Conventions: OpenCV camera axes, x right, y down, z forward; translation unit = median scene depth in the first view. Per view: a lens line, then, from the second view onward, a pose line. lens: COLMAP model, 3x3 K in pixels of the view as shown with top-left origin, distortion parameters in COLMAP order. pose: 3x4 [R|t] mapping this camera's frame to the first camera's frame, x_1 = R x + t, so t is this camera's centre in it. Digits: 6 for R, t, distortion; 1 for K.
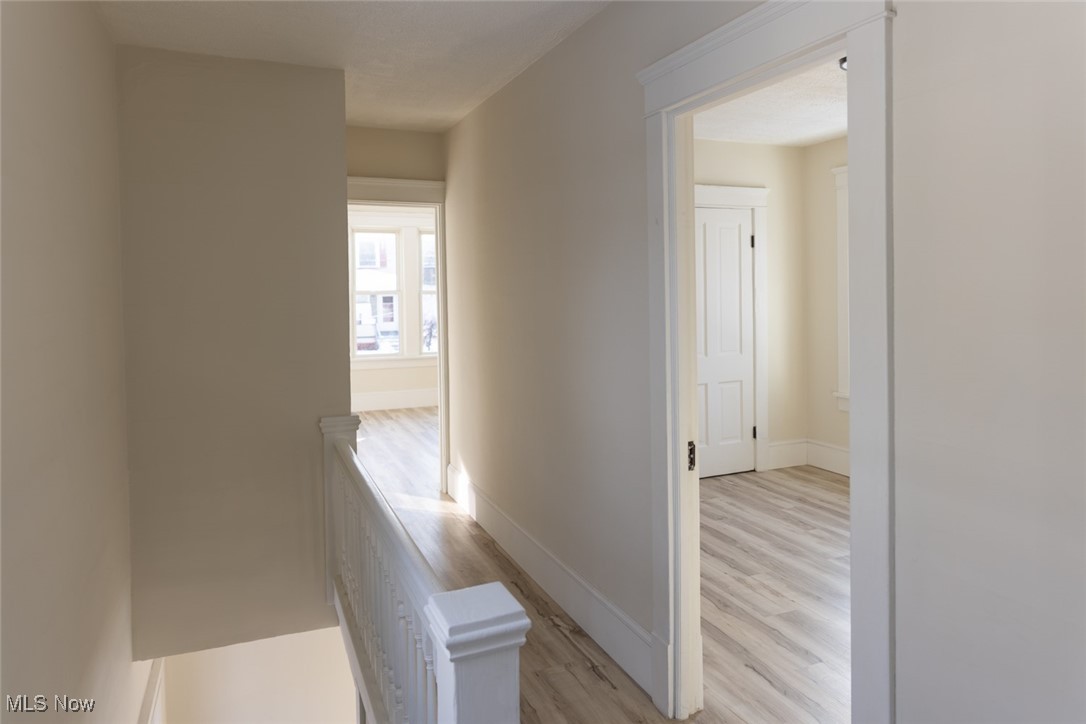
lens RADIAL K [[735.8, 0, 594.3], [0, 735.8, 299.1], [0, 0, 1]] dist [-0.002273, 0.000499]
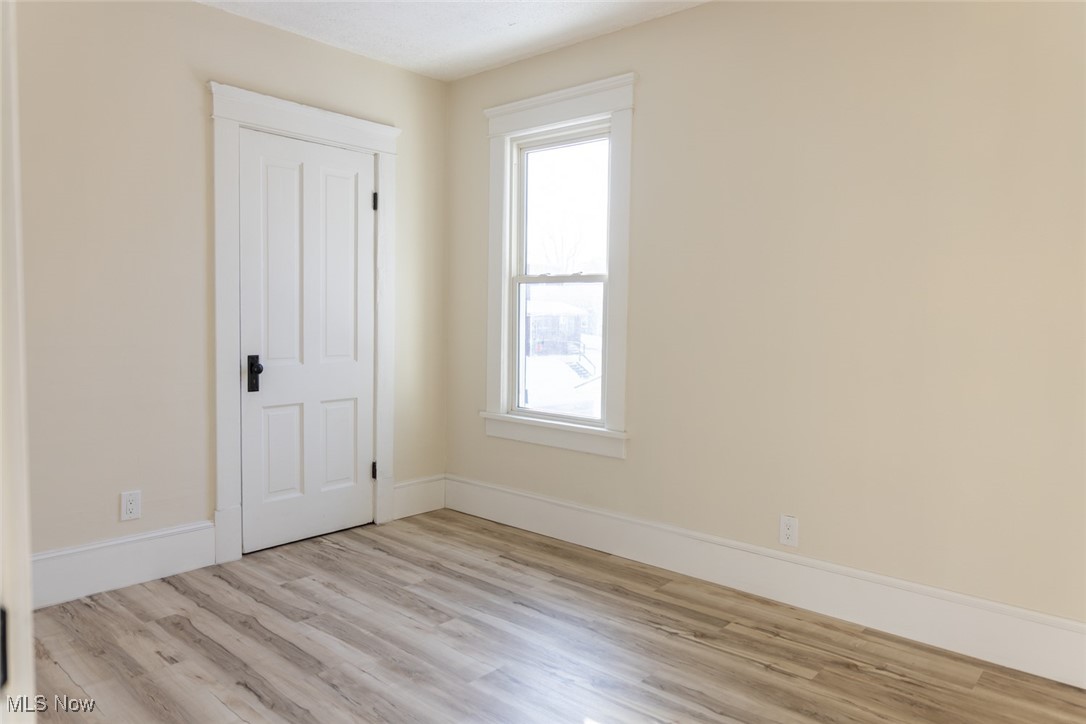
lens RADIAL K [[735.8, 0, 543.0], [0, 735.8, 362.6], [0, 0, 1]] dist [-0.002273, 0.000499]
pose [[0.919777, 0.003274, 0.392428, 0.100364], [-0.024868, 0.998442, 0.049957, 0.042023], [-0.391653, -0.055709, 0.918425, 0.324134]]
